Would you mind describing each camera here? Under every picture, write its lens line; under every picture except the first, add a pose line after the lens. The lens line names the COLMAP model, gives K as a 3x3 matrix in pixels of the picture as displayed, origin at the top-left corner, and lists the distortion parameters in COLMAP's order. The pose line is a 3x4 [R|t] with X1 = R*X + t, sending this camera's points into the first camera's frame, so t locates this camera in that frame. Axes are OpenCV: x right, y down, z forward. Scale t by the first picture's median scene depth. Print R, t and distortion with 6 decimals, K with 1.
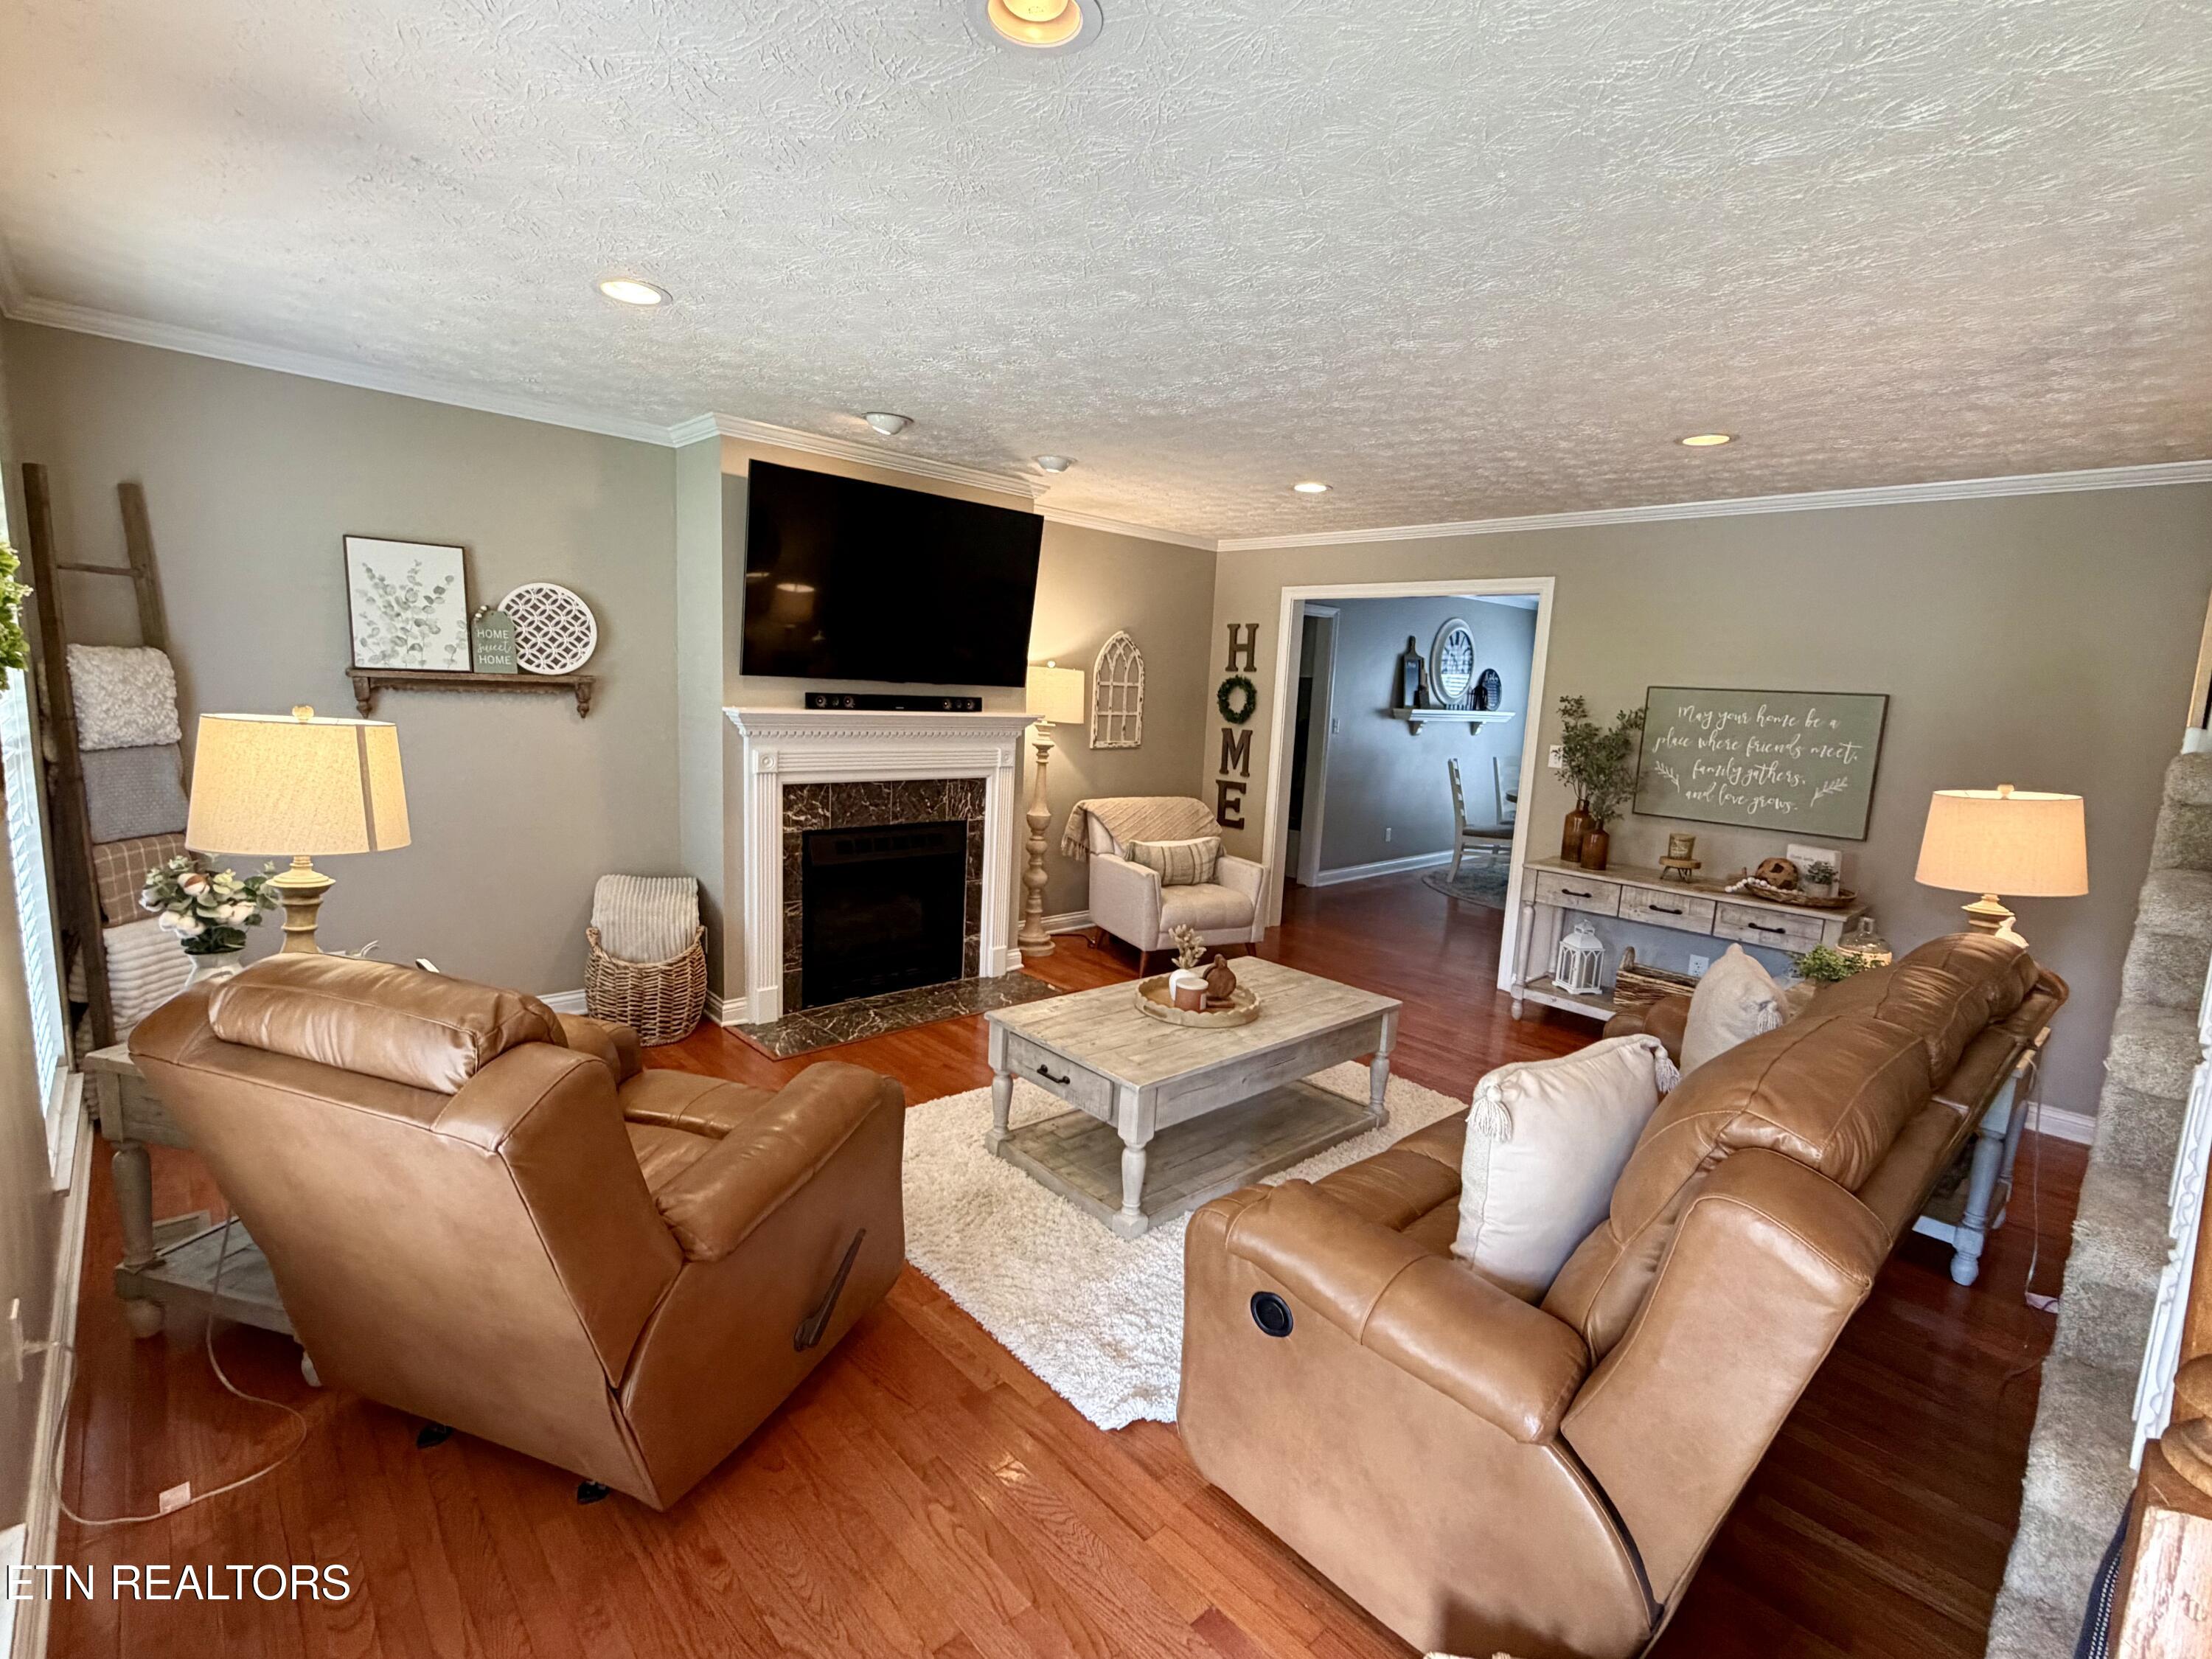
lens RADIAL K [[1014.1, 0, 1106.2], [0, 1014.1, 832.6], [0, 0, 1]] dist [0.003340, -0.001245]
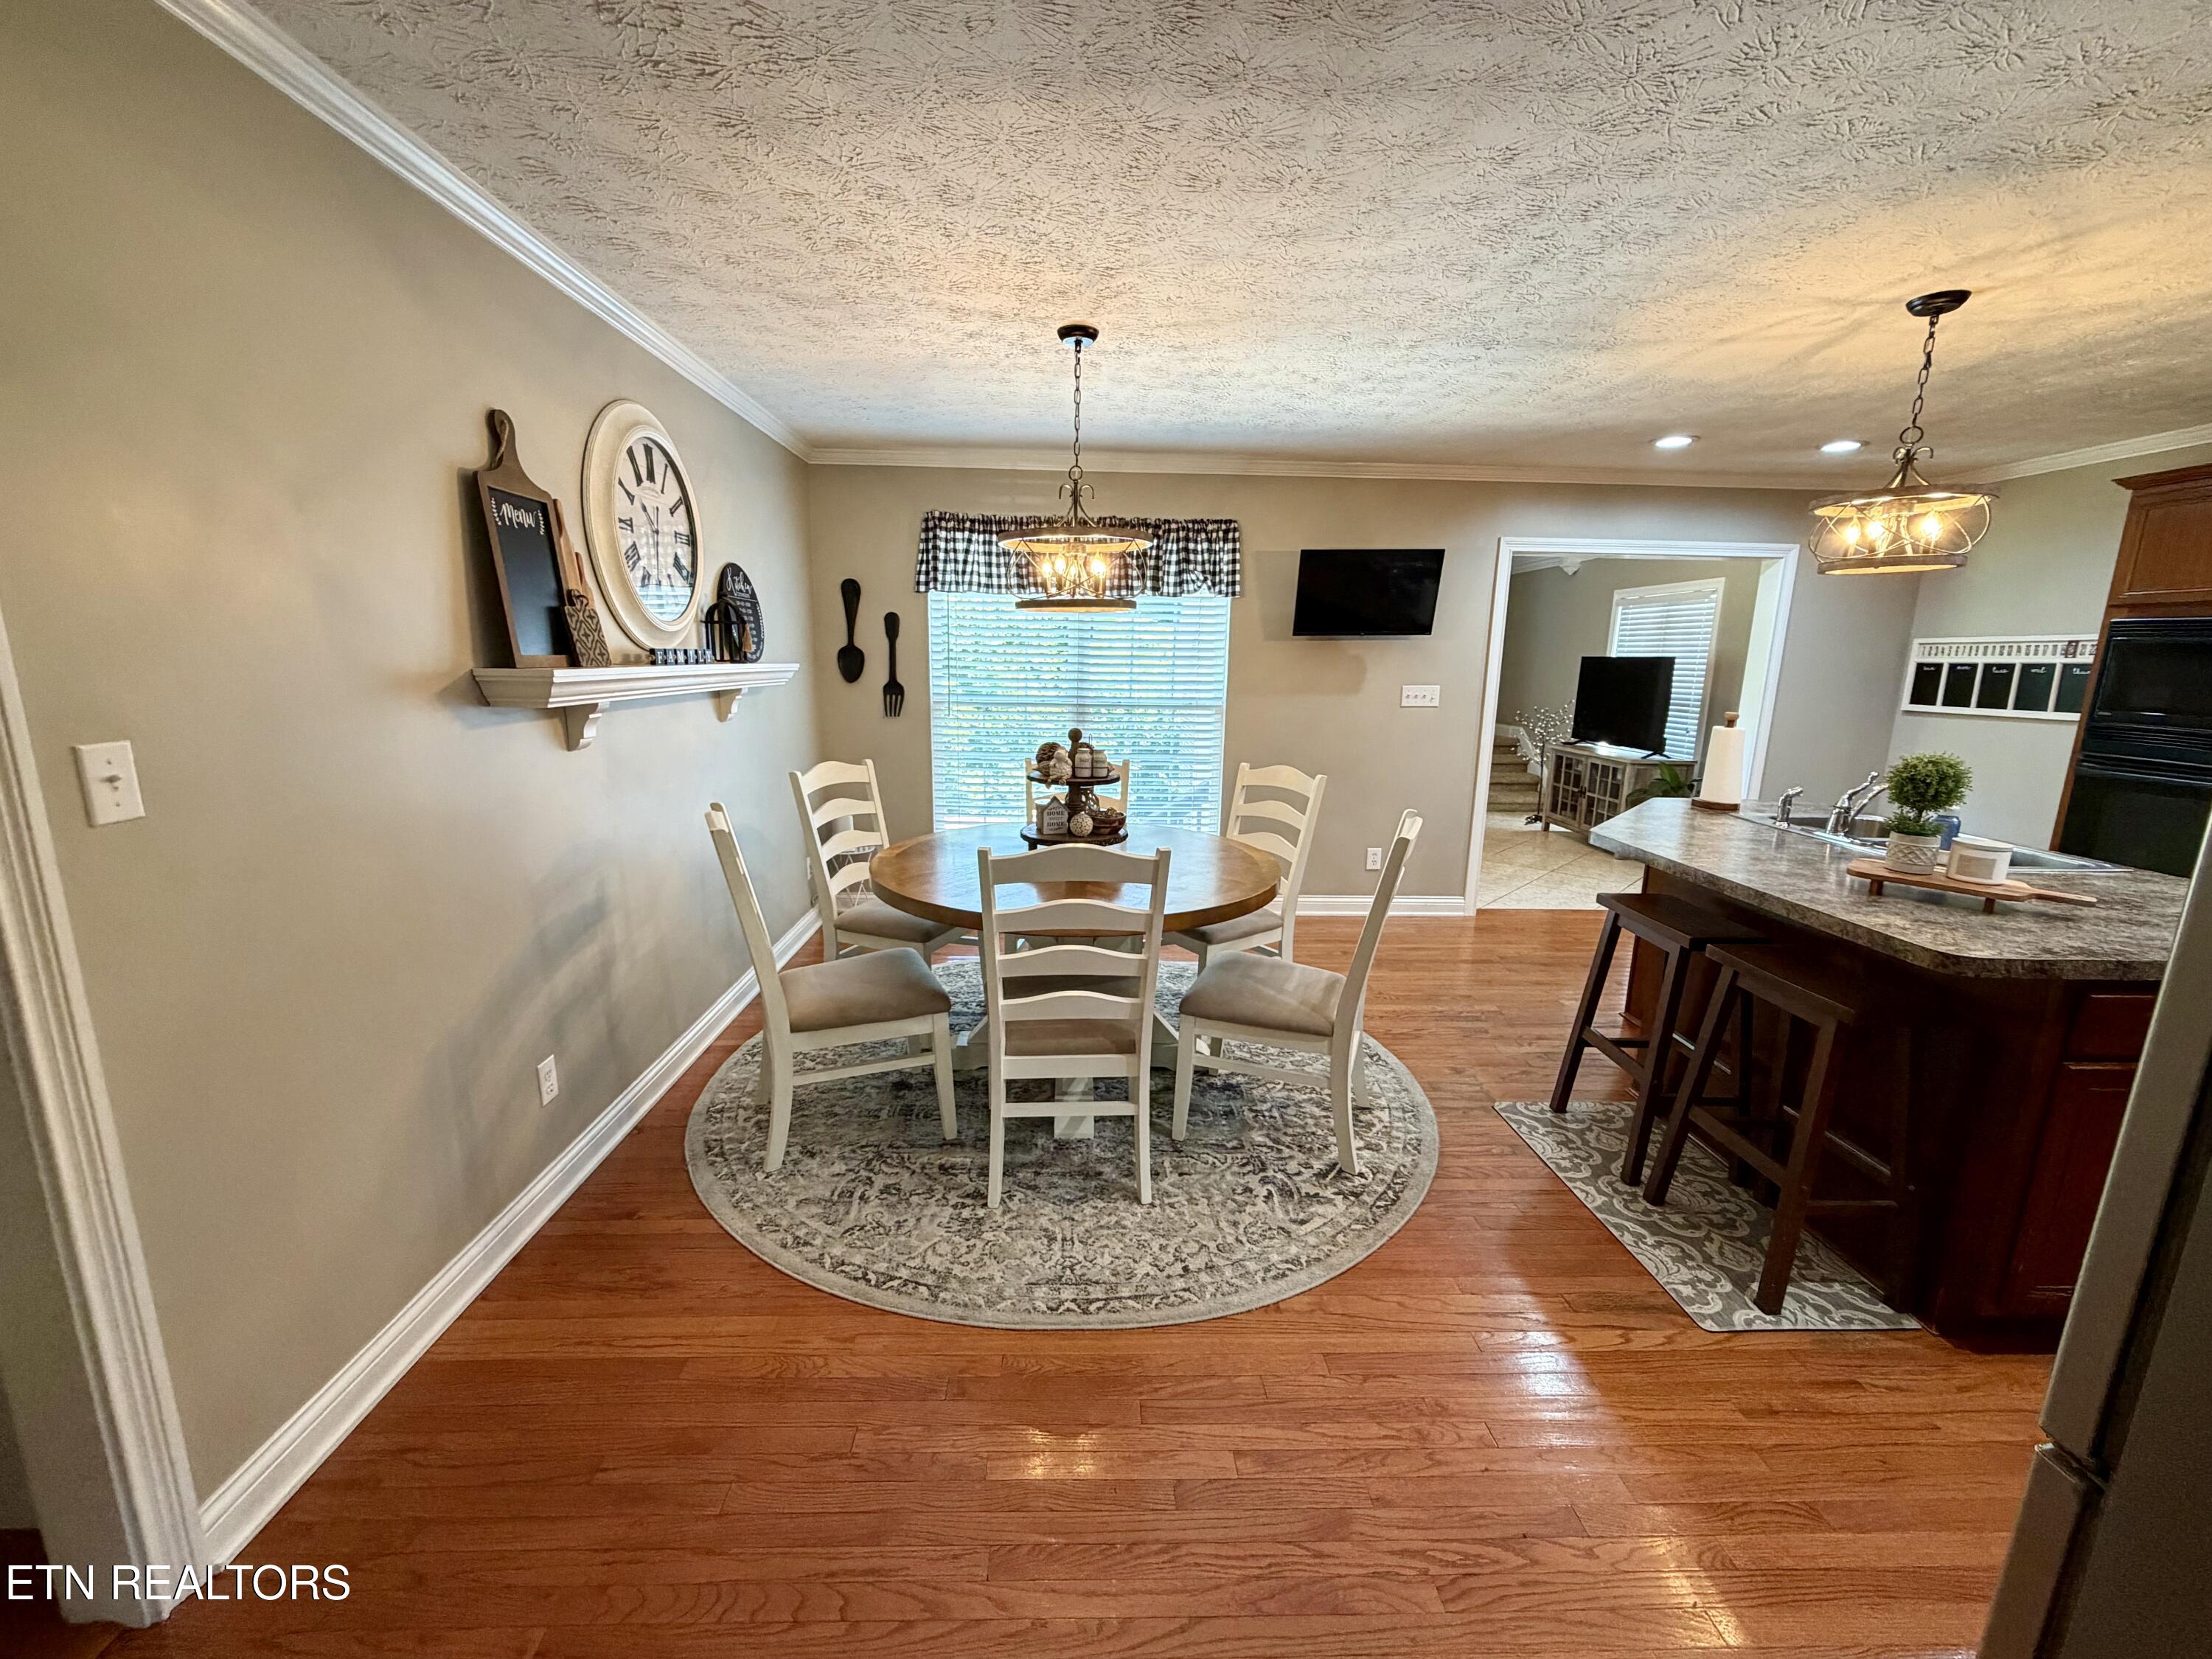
lens RADIAL K [[880.9, 0, 1103.9], [0, 880.9, 827.8], [0, 0, 1]] dist [0.000309, -0.000138]
pose [[0.652666, -0.185026, 0.734705, 0.200053], [0.130582, 0.982681, 0.131474, -0.084991], [-0.746307, 0.010131, 0.665524, 0.678593]]
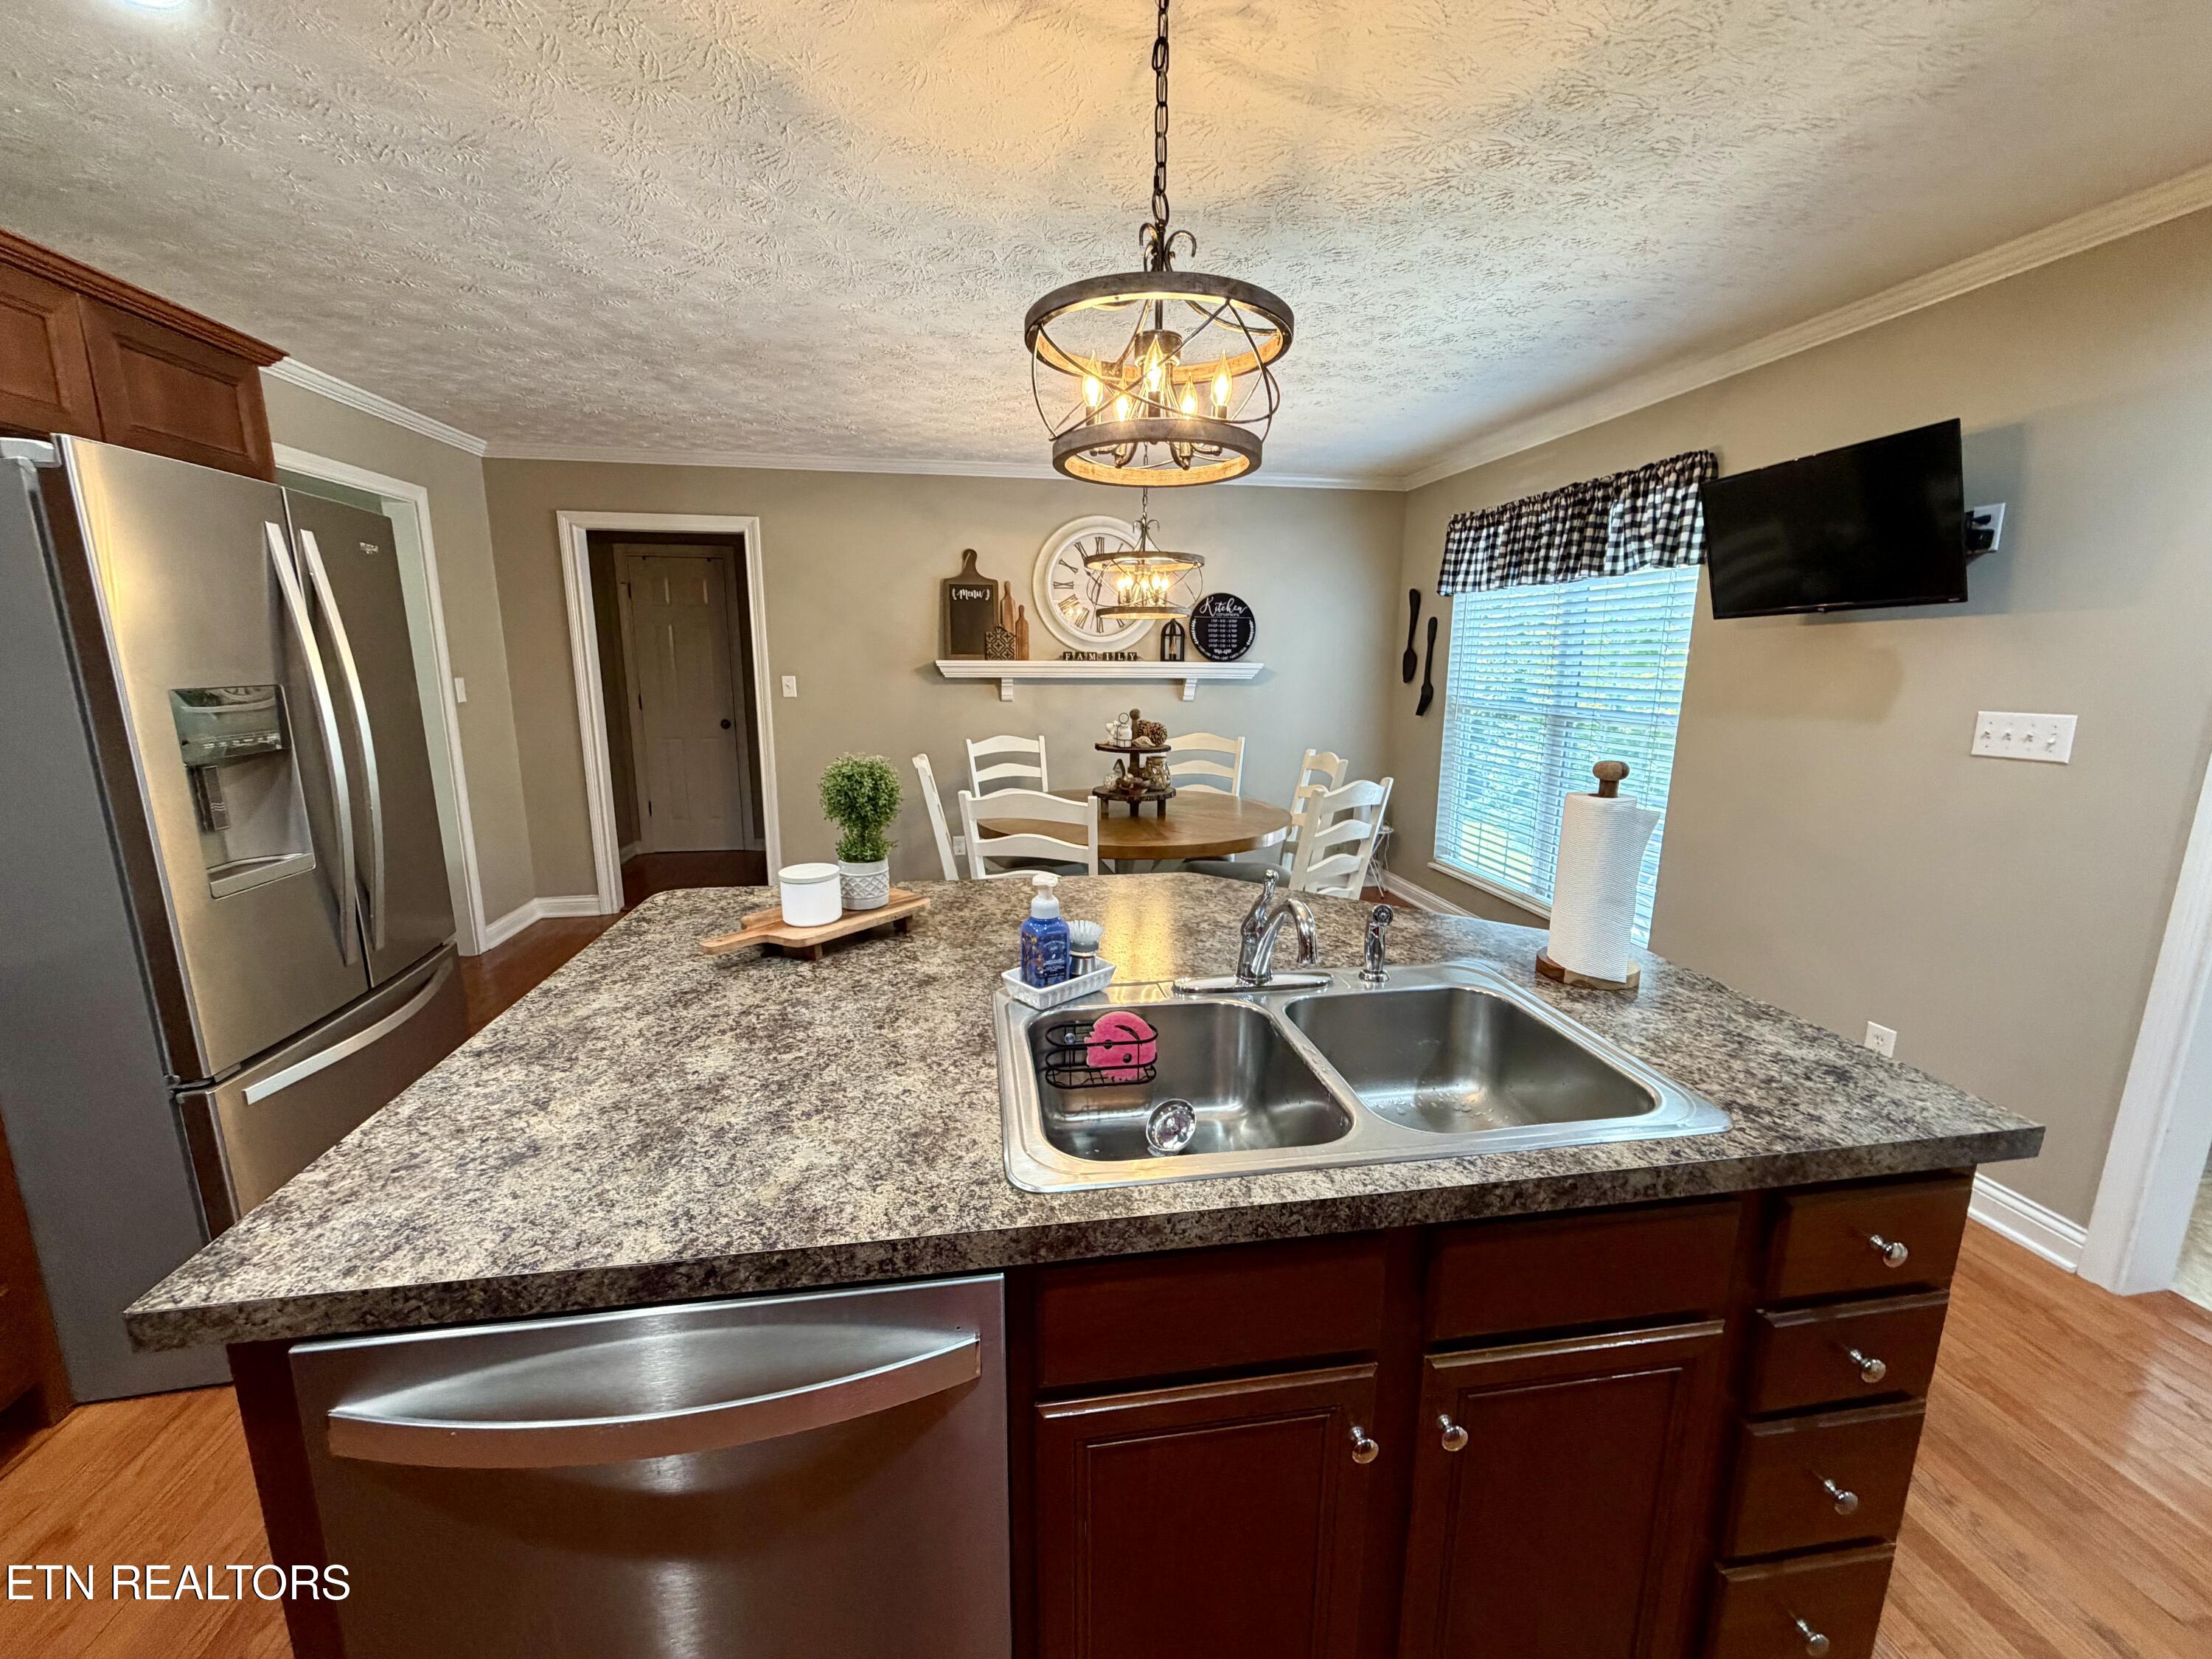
lens RADIAL K [[880.9, 0, 1104.5], [0, 880.9, 828.1], [0, 0, 1]] dist [0.000309, -0.000138]
pose [[0.832921, 0.064613, -0.549606, 0.664931], [-0.049317, 0.997875, 0.042574, -0.040007], [0.551189, -0.008356, 0.834338, 0.545342]]
